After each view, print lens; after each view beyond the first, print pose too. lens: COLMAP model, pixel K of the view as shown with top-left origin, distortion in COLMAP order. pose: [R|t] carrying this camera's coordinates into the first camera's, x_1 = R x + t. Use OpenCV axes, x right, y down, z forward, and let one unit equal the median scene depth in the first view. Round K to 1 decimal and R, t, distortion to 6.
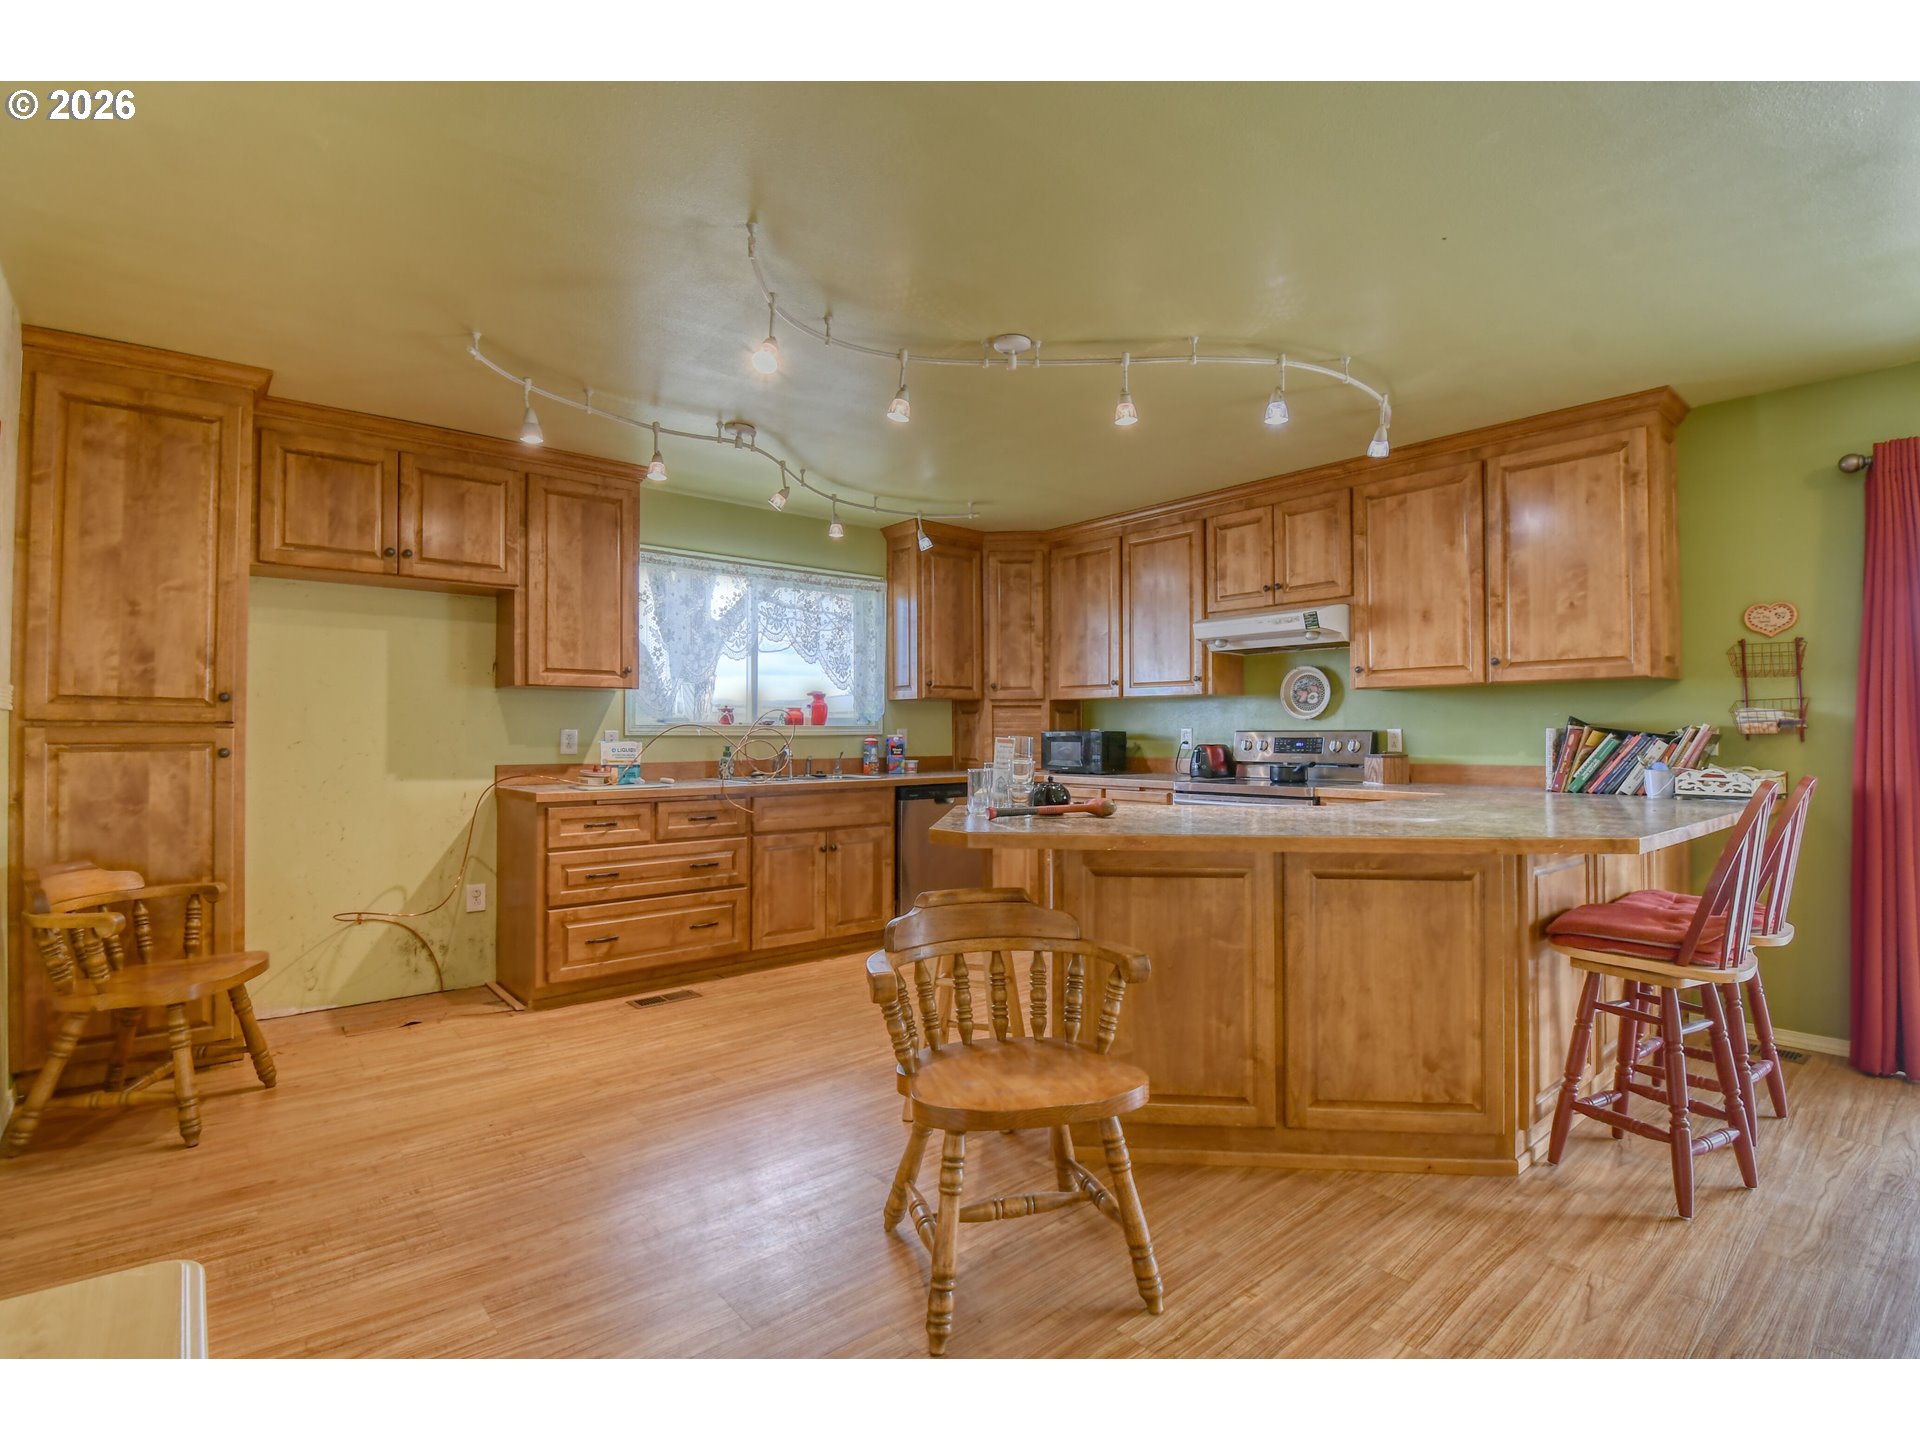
lens RADIAL K [[915.3, 0, 972.8], [0, 915.3, 722.9], [0, 0, 1]] dist [0.030242, -0.036909]
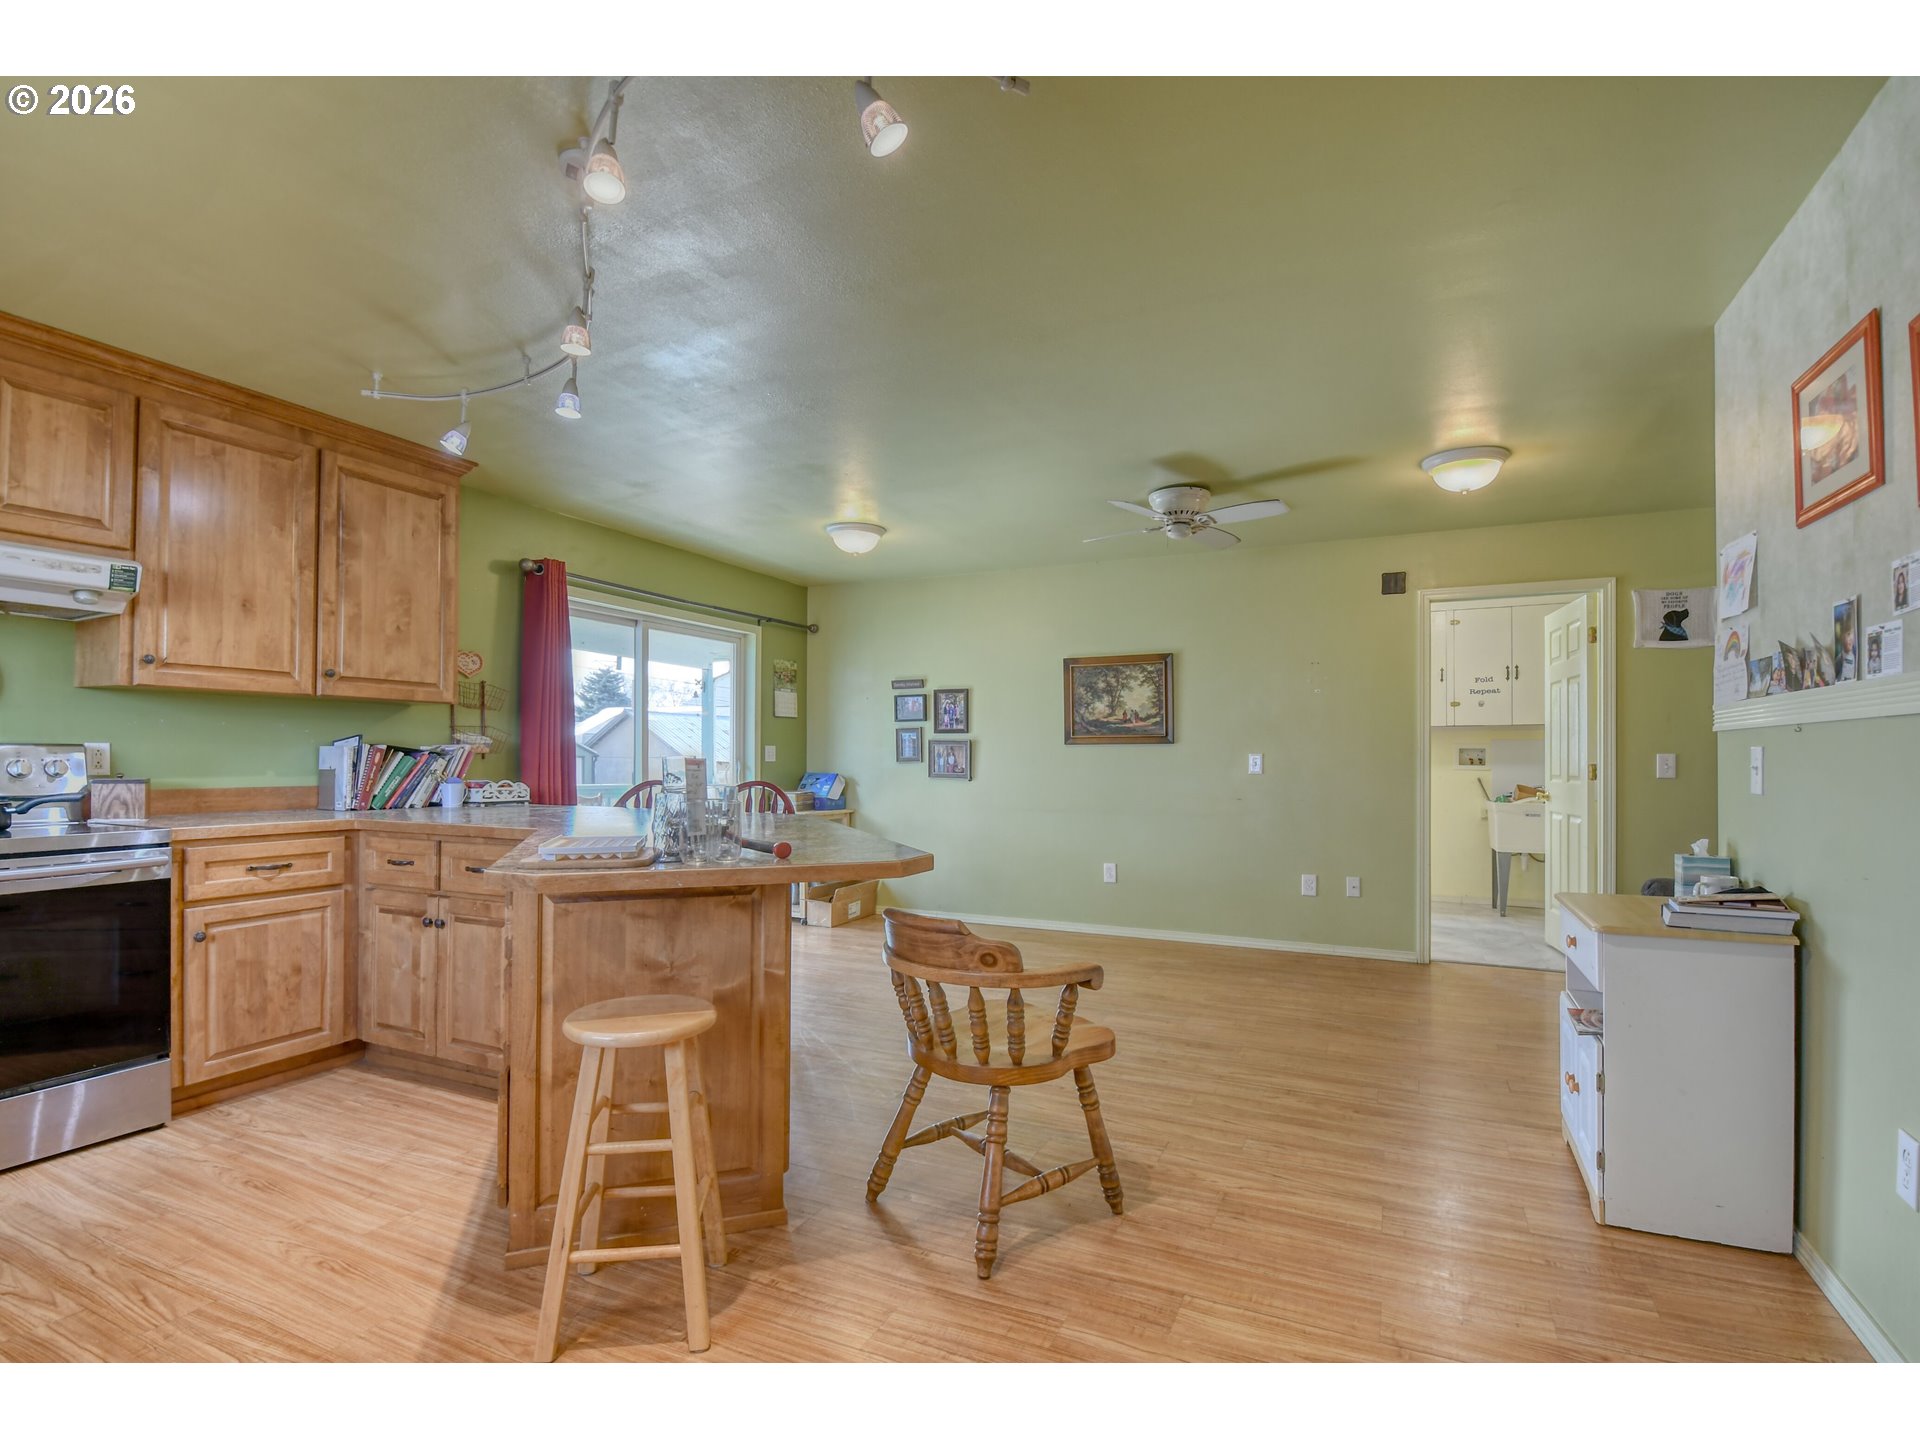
lens RADIAL K [[915.5, 0, 968.0], [0, 915.5, 751.2], [0, 0, 1]] dist [0.020394, -0.027166]
pose [[-0.411266, 0.004932, 0.911502, -0.498345], [-0.016708, 0.999777, -0.012949, 0.011849], [-0.911362, -0.020555, -0.411092, 0.742713]]
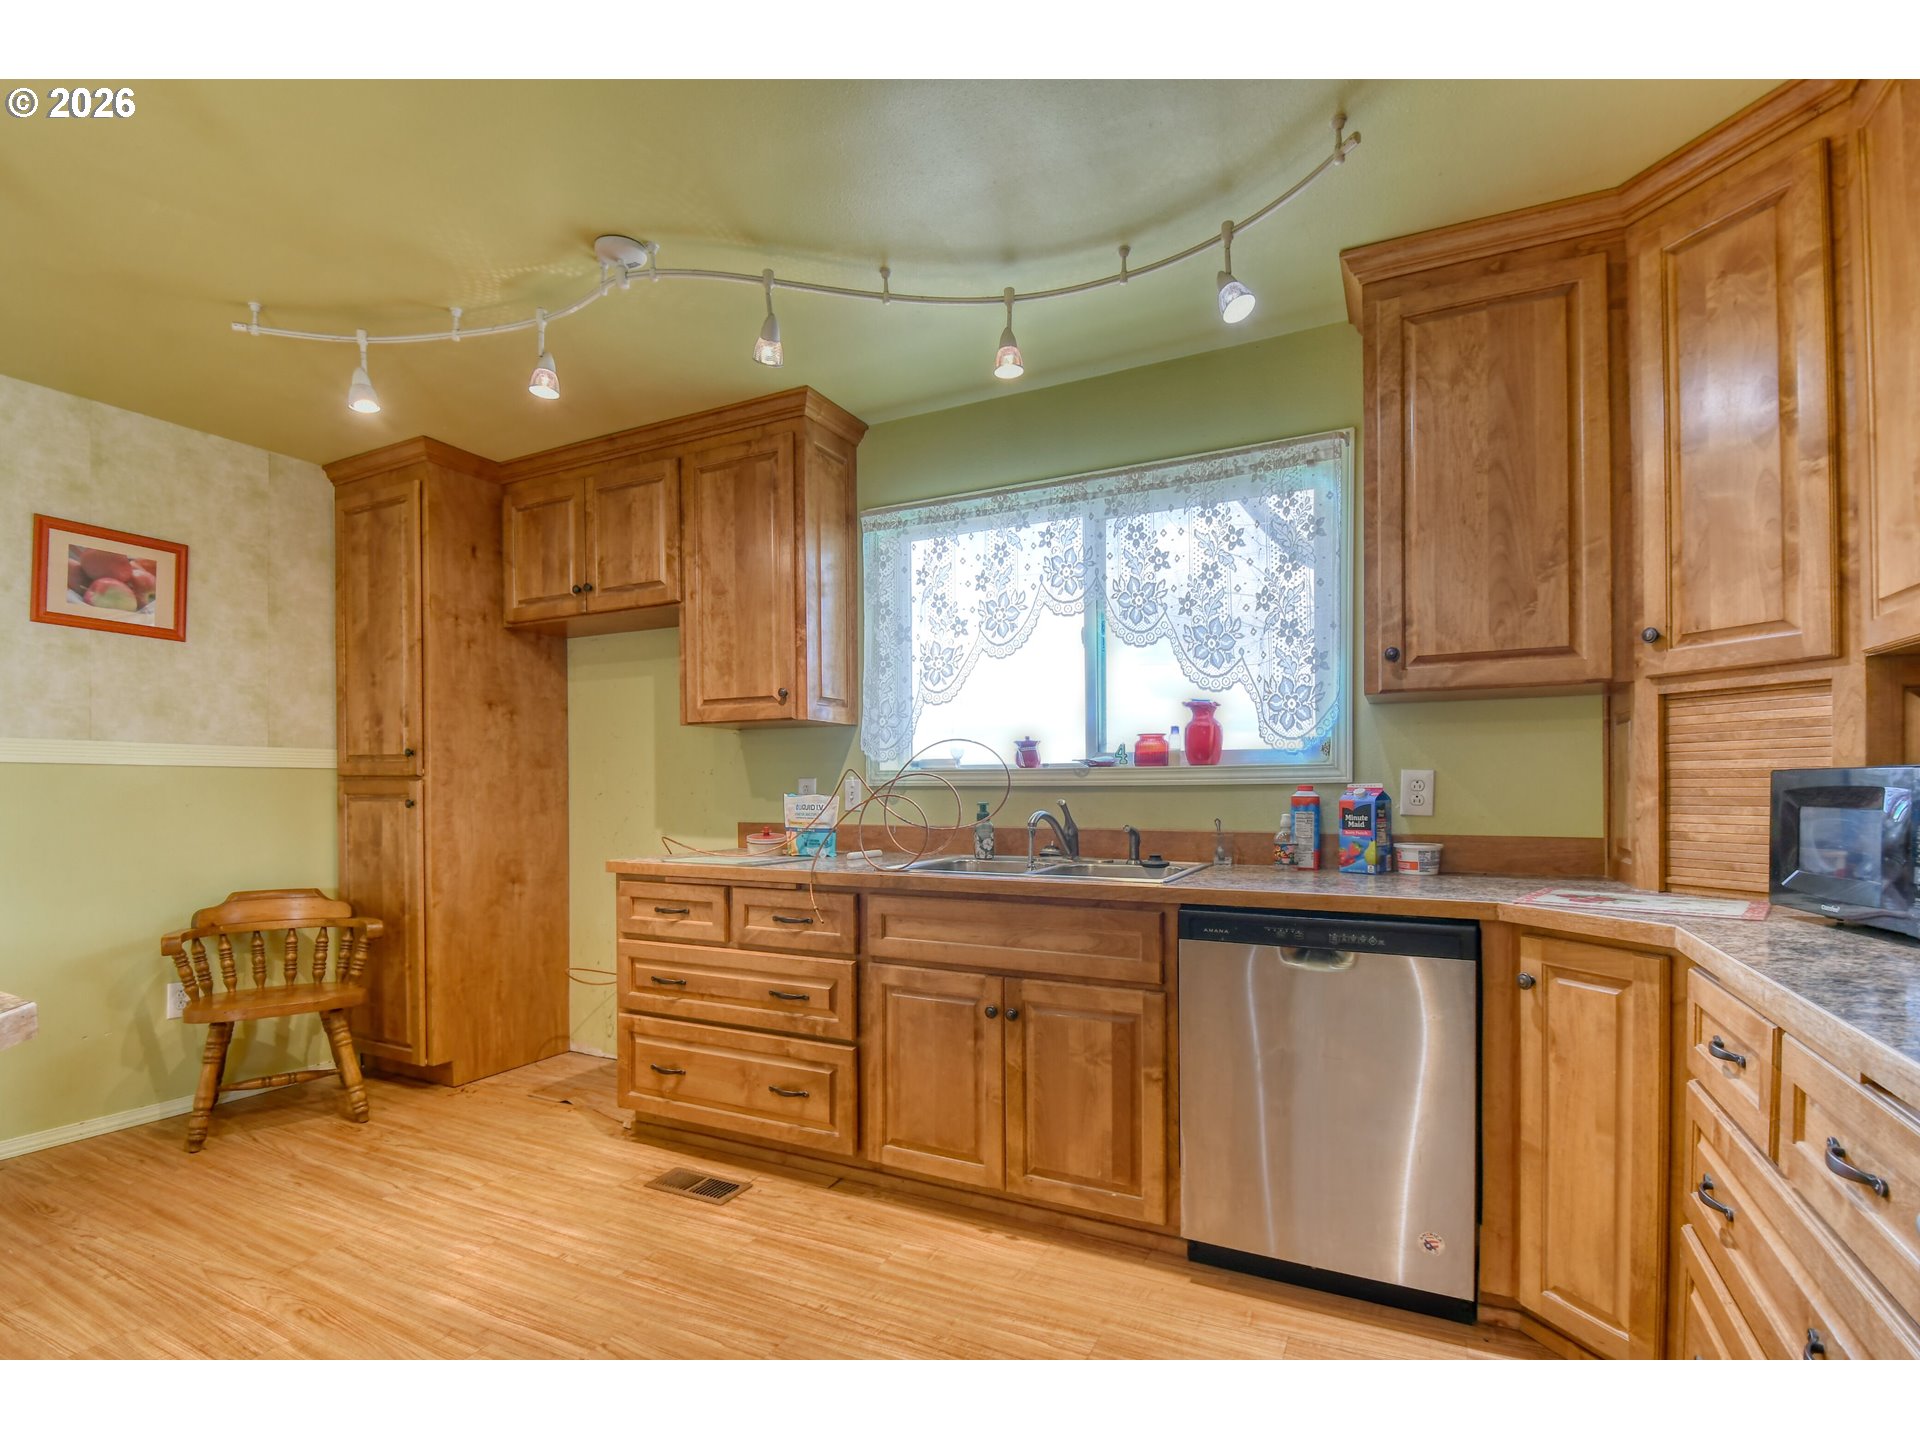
lens RADIAL K [[910.2, 0, 958.3], [0, 910.2, 795.0], [0, 0, 1]] dist [0.021526, -0.024894]
pose [[0.376979, 0.007630, -0.926190, 0.333934], [0.015264, 0.999779, 0.014449, 0.012790], [0.926096, -0.019584, 0.376779, 0.910852]]
